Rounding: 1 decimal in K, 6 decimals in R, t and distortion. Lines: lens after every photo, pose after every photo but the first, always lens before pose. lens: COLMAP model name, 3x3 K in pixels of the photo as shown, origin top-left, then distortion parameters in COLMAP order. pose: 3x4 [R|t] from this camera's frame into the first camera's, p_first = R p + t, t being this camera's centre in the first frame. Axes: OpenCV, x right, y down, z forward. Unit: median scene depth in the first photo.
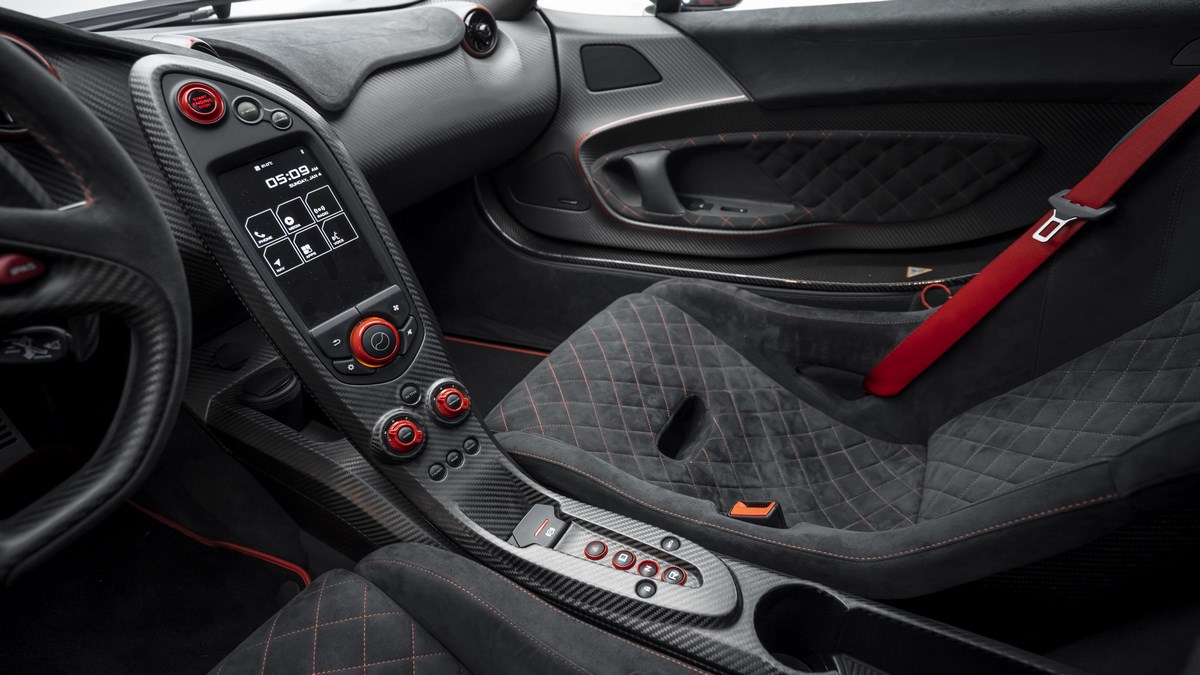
lens RADIAL K [[649.2, 0, 600.0], [0, 649.2, 337.5], [0, 0, 1]] dist [-0.062727, 0.051446]
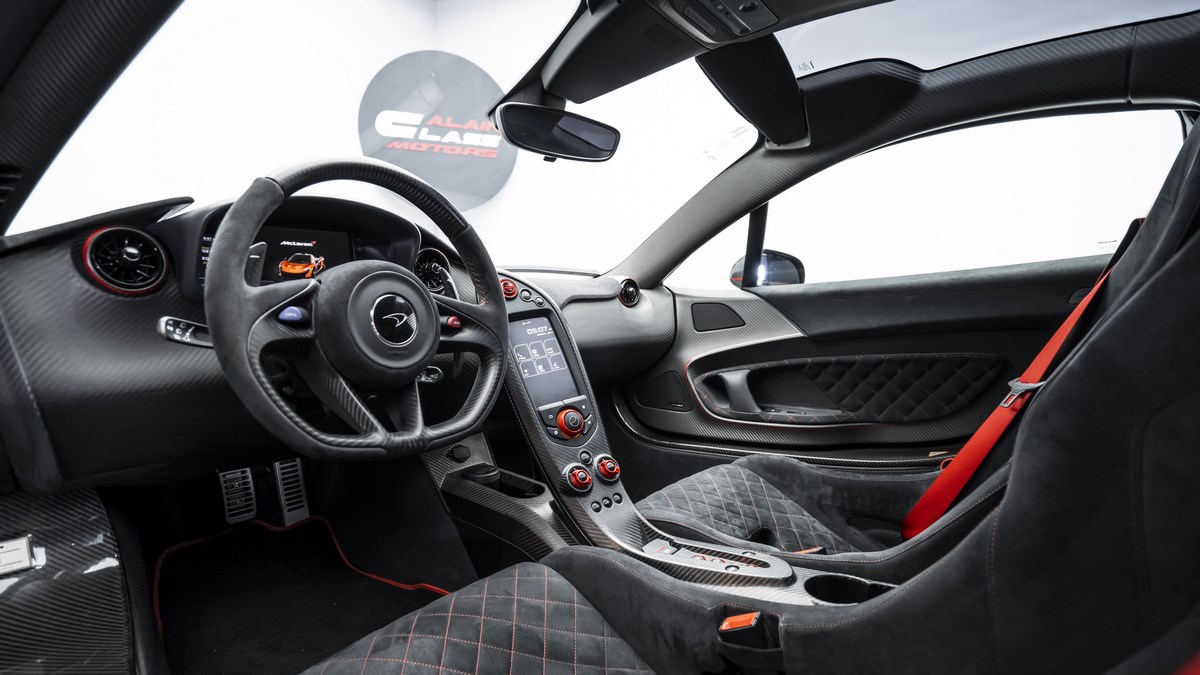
lens RADIAL K [[572.1, 0, 600.0], [0, 572.1, 337.5], [0, 0, 1]] dist [-0.026186, 0.000162]
pose [[0.985649, 0.050565, -0.161059, -0.025348], [-0.115336, 0.898393, -0.423778, 0.263208], [0.123266, 0.436272, 0.891332, -0.258366]]
